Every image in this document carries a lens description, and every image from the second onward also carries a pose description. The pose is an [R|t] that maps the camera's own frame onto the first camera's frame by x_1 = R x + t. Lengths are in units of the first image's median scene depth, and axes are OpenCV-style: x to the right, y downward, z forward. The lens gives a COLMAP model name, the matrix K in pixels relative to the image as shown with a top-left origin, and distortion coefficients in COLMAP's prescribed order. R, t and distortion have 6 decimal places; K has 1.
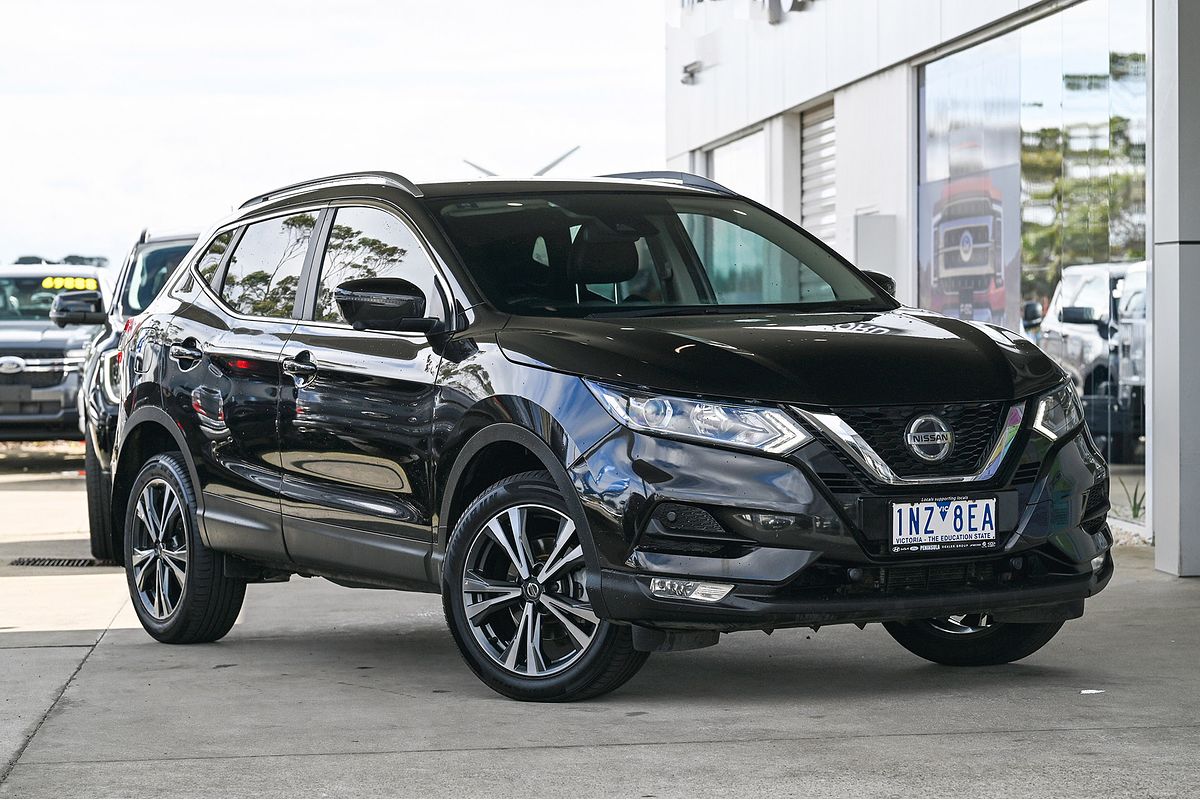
lens RADIAL K [[3282.8, 0, 600.0], [0, 3282.8, 400.0], [0, 0, 1]] dist [-0.070944, -0.347861]
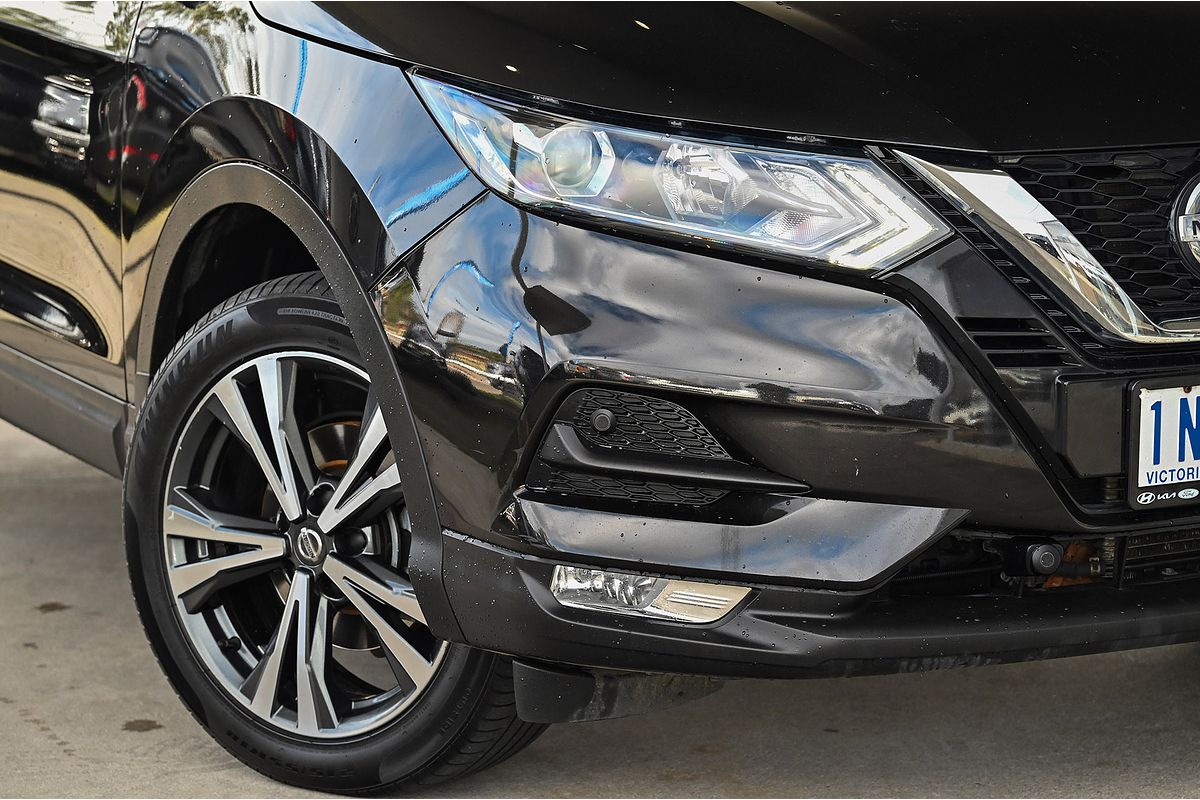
lens RADIAL K [[3612.2, 0, 600.0], [0, 3612.2, 400.0], [0, 0, 1]] dist [0.008913, 0.023057]
pose [[0.999146, 0.011925, -0.039565, 0.038554], [-0.006569, 0.991117, 0.132828, -0.026927], [0.040798, -0.132455, 0.990349, 0.537079]]
